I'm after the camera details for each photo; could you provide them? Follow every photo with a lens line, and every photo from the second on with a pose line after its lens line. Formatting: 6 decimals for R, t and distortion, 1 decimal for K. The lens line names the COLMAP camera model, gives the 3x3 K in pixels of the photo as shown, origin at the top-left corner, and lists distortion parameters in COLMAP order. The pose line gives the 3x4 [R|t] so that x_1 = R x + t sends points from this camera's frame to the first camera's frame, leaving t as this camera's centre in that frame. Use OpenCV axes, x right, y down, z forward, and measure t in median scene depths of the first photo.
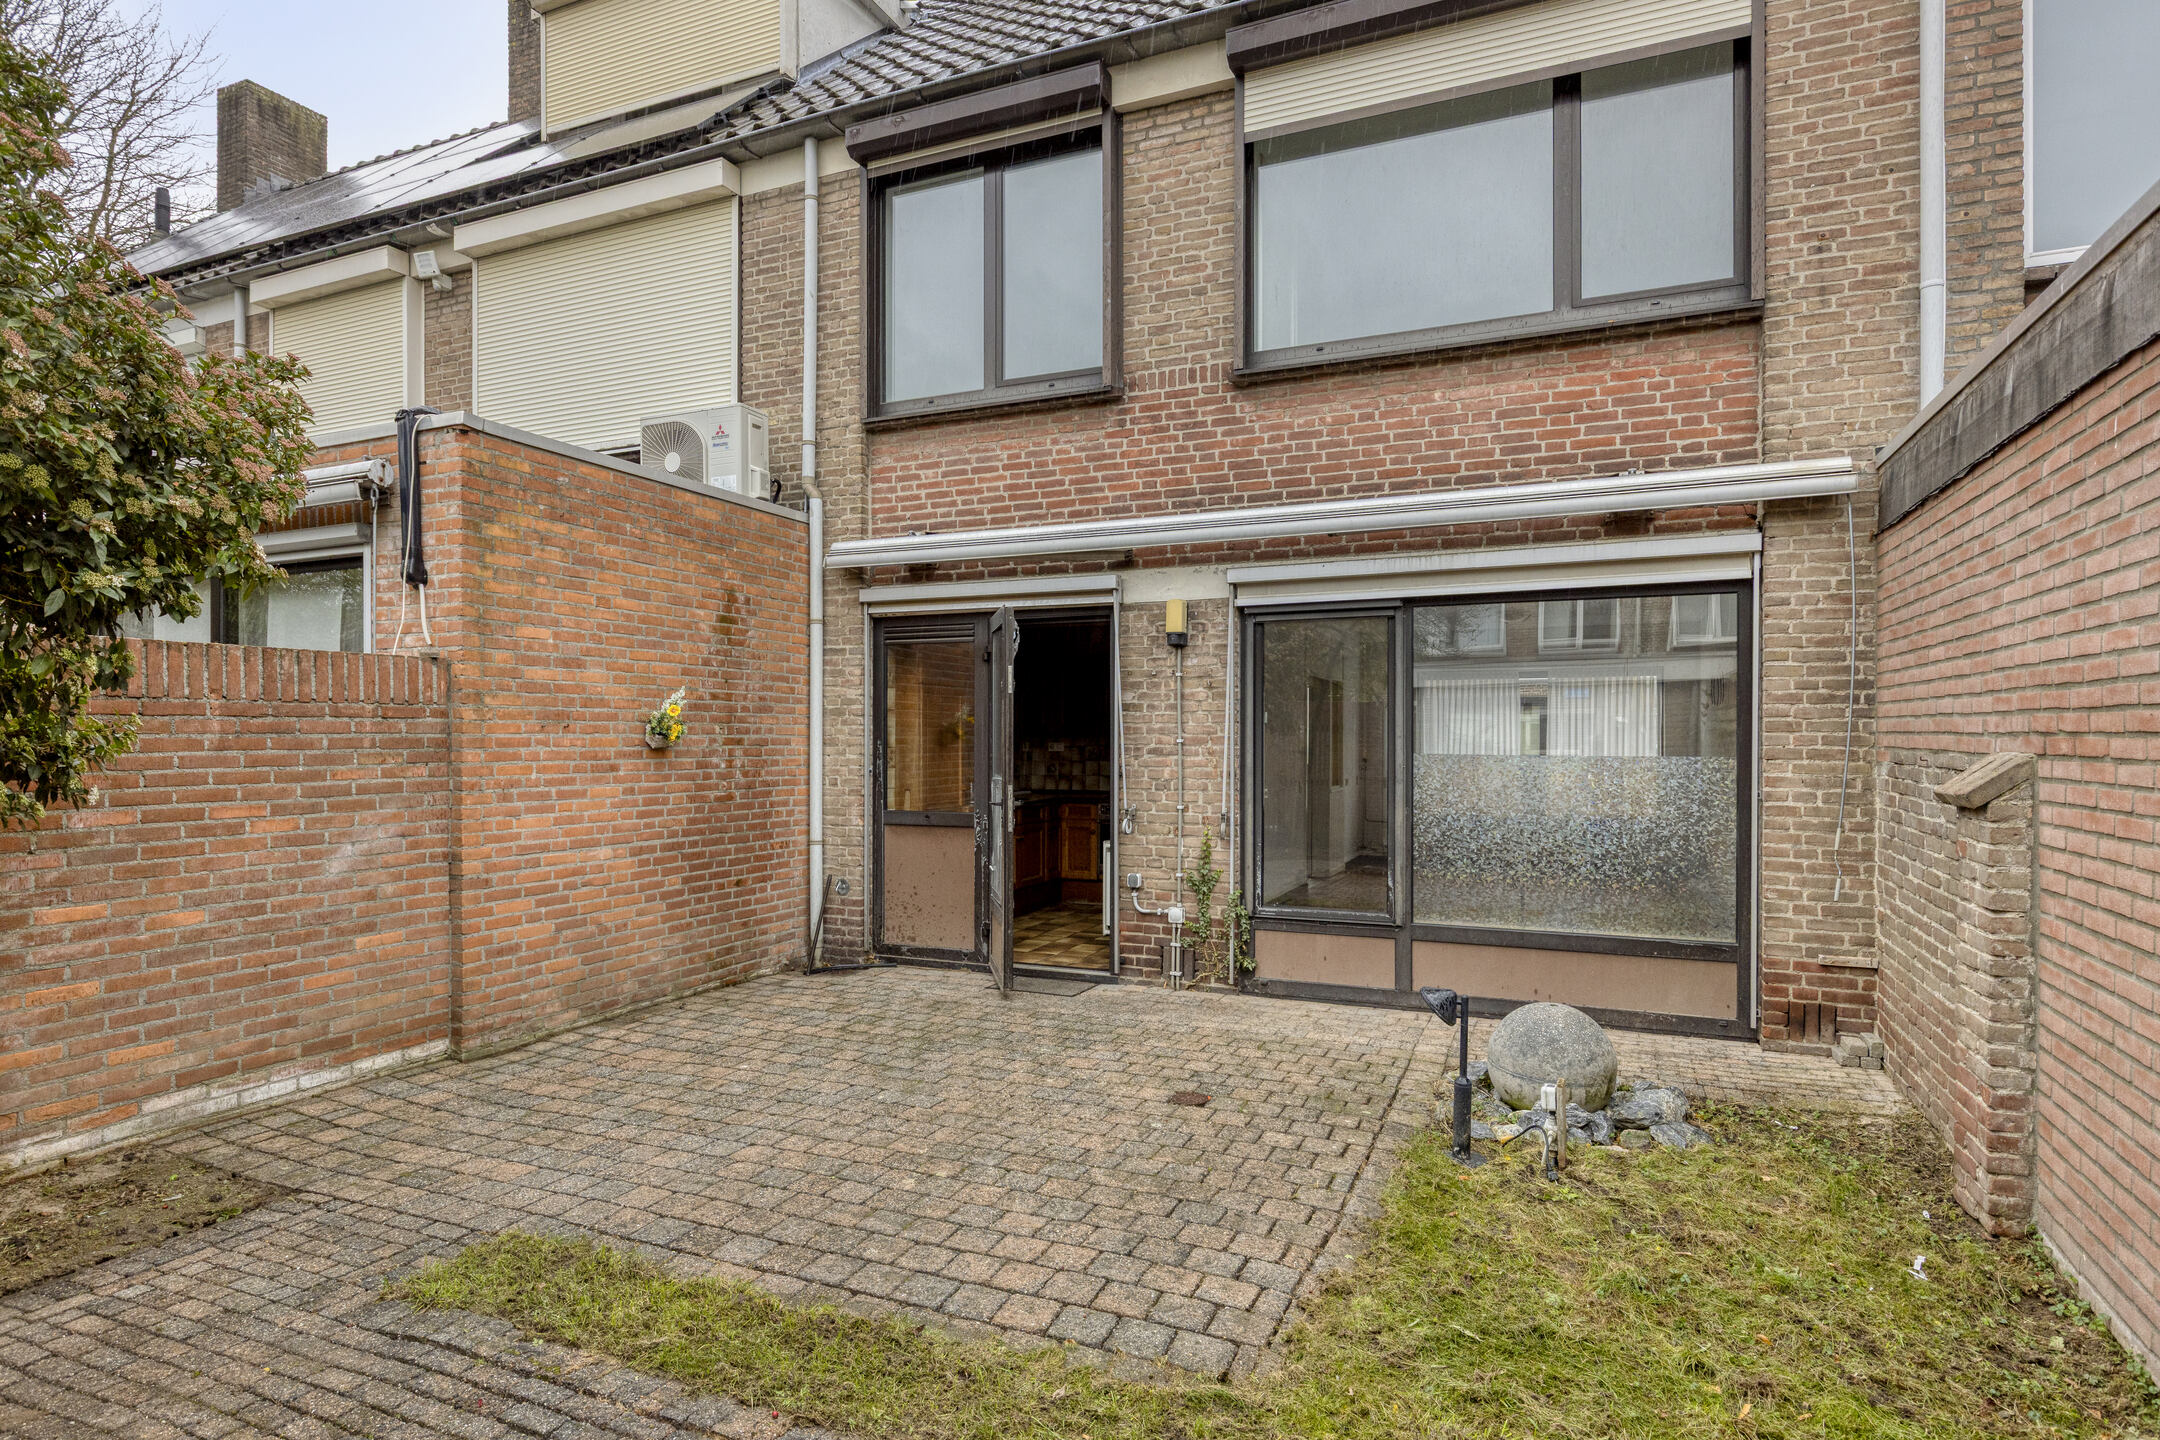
lens RADIAL K [[1164.0, 0, 1058.6], [0, 1164.0, 718.1], [0, 0, 1]] dist [-0.000010, 0.001550]
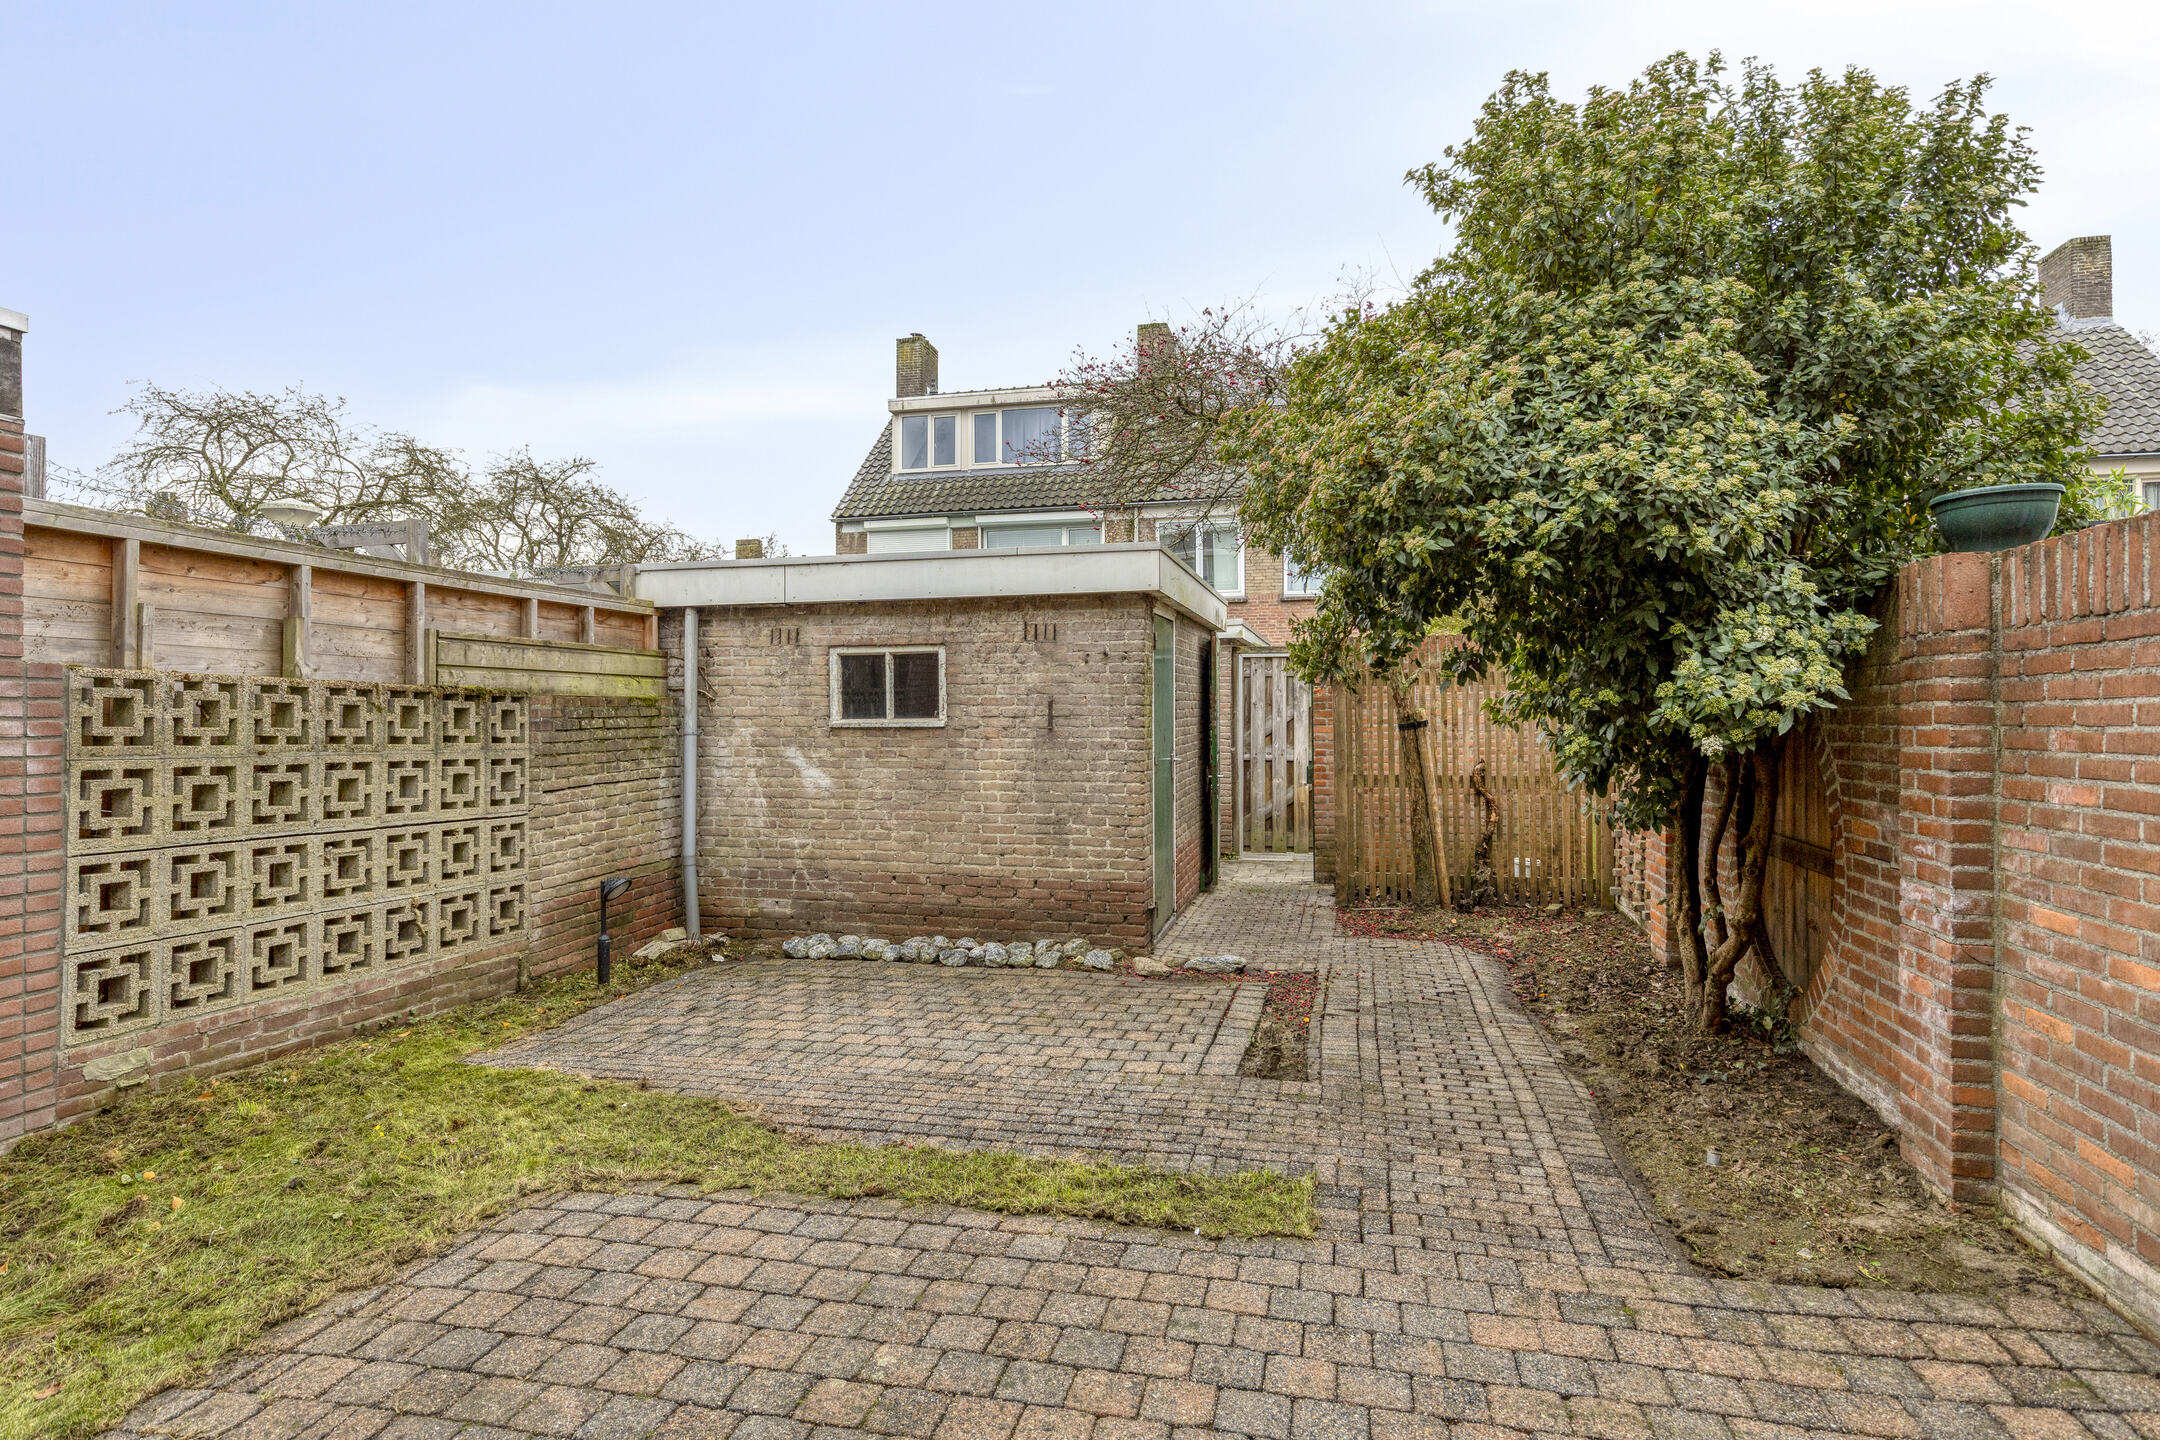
lens RADIAL K [[1164.0, 0, 1071.4], [0, 1164.0, 709.6], [0, 0, 1]] dist [-0.000010, 0.001550]
pose [[-0.981575, 0.005587, -0.190995, -0.099037], [0.010066, 0.999696, -0.022486, 0.044006], [0.190811, -0.023995, -0.981333, 1.533837]]
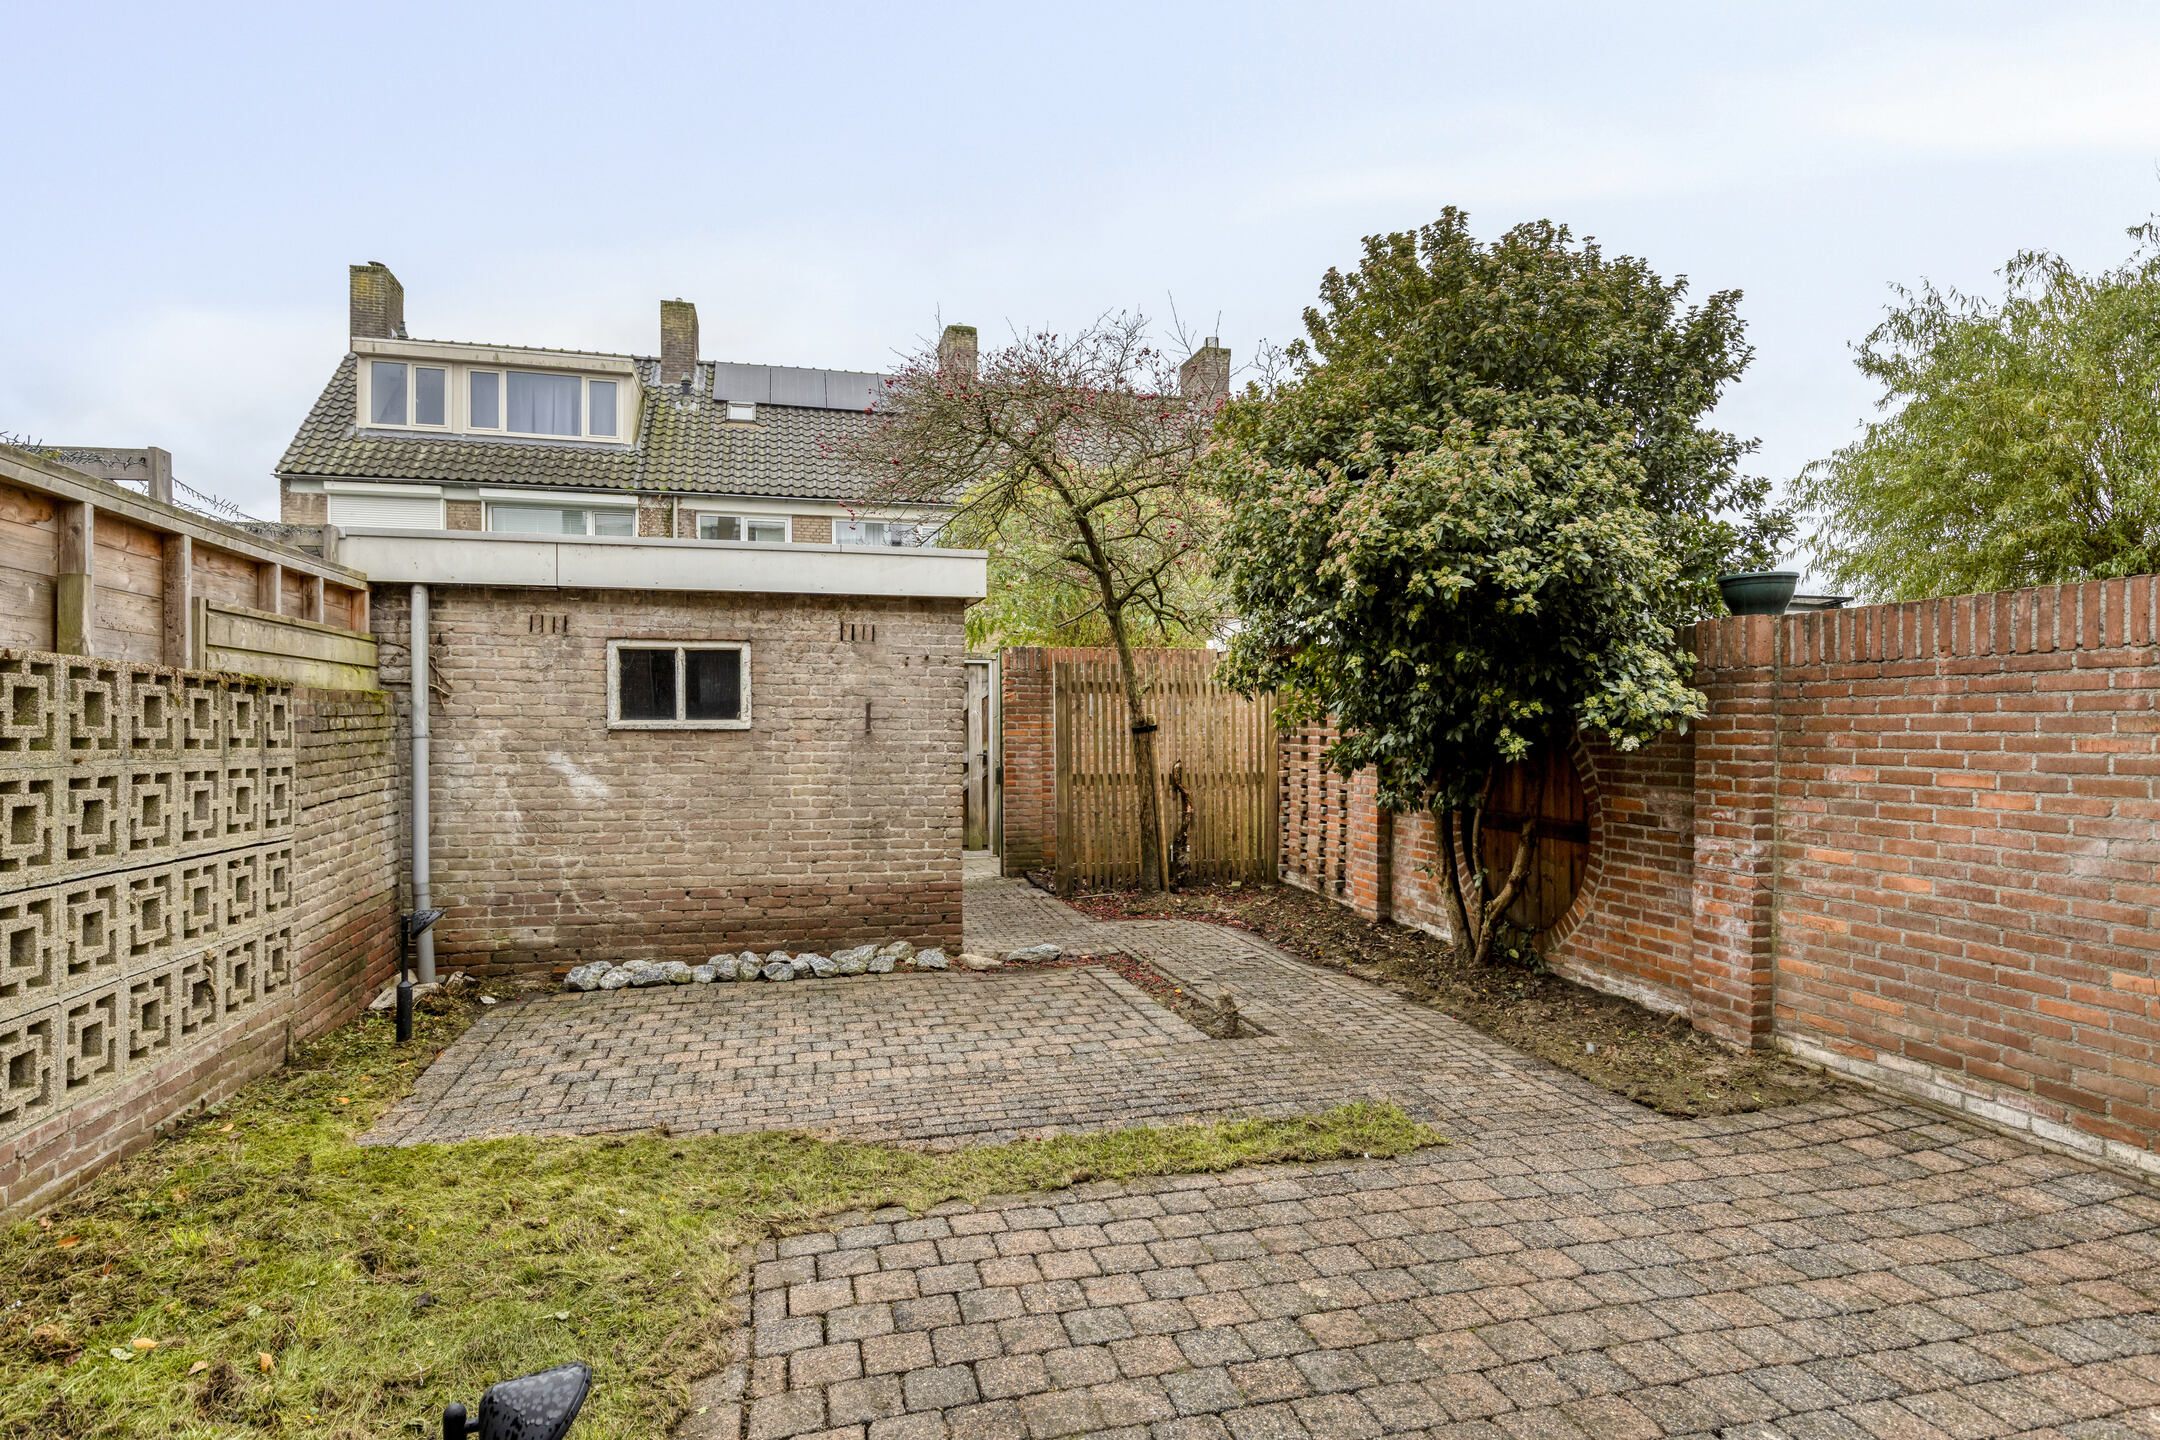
lens RADIAL K [[1164.0, 0, 1083.6], [0, 1164.0, 728.6], [0, 0, 1]] dist [-0.000010, 0.001550]
pose [[-0.772384, 0.003959, -0.635144, 0.414640], [0.009530, 0.999940, -0.005356, 0.041340], [0.635084, -0.010190, -0.772375, 1.354461]]
